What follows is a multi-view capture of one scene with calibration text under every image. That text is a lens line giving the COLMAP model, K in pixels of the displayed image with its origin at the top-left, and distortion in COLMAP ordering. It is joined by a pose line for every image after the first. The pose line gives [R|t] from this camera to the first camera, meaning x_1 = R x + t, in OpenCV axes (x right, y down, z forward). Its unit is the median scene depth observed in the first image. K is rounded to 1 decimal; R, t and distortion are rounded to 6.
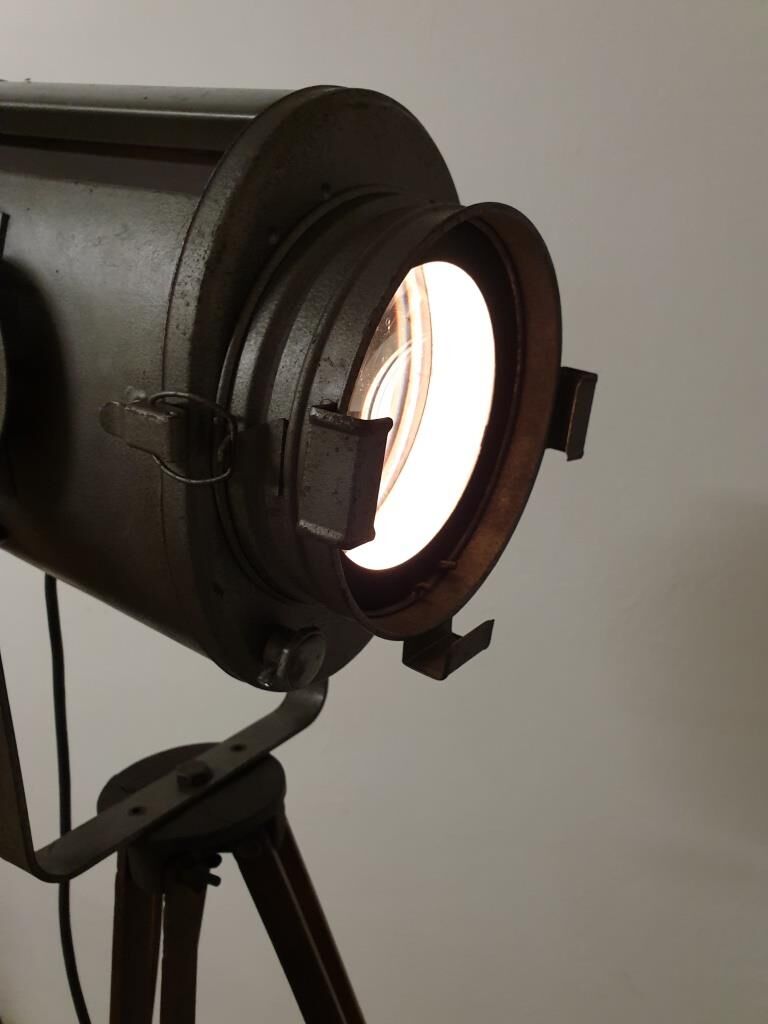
lens RADIAL K [[784.6, 0, 367.3], [0, 784.6, 515.5], [0, 0, 1]] dist [0.045285, 0.005101]
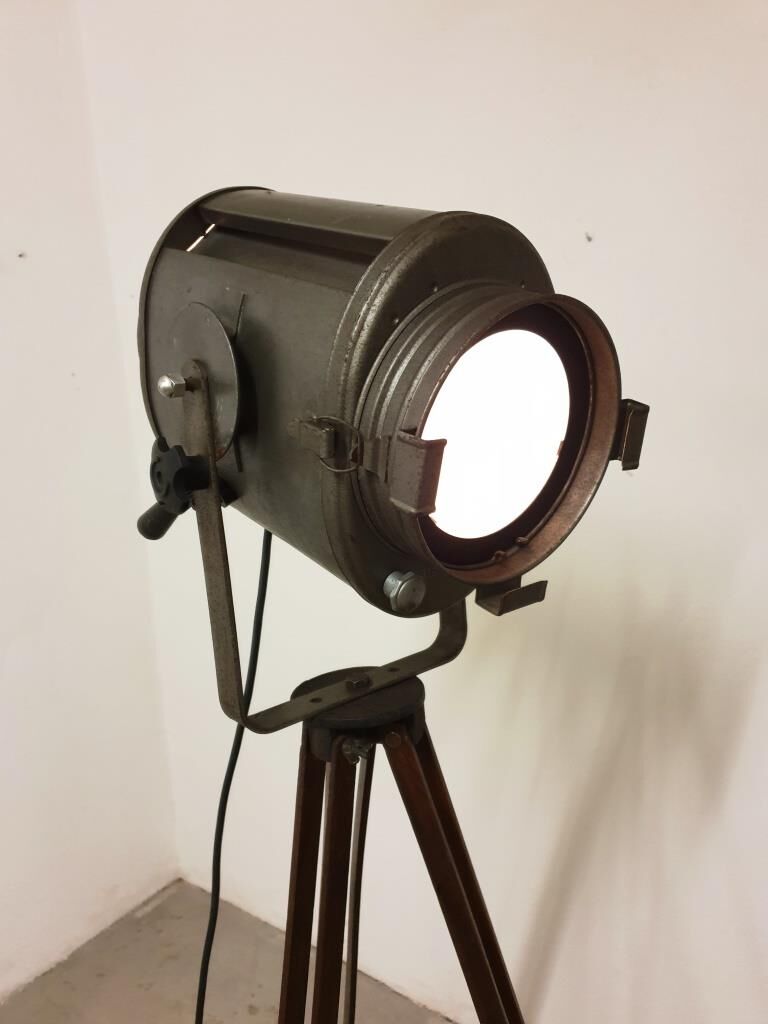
lens RADIAL K [[784.6, 0, 367.3], [0, 784.6, 515.5], [0, 0, 1]] dist [0.045285, 0.005101]
pose [[0.949310, 0.074863, -0.305298, 0.262953], [-0.070427, 0.997190, 0.025534, 0.003052], [0.306351, -0.002739, 0.951915, -0.407907]]
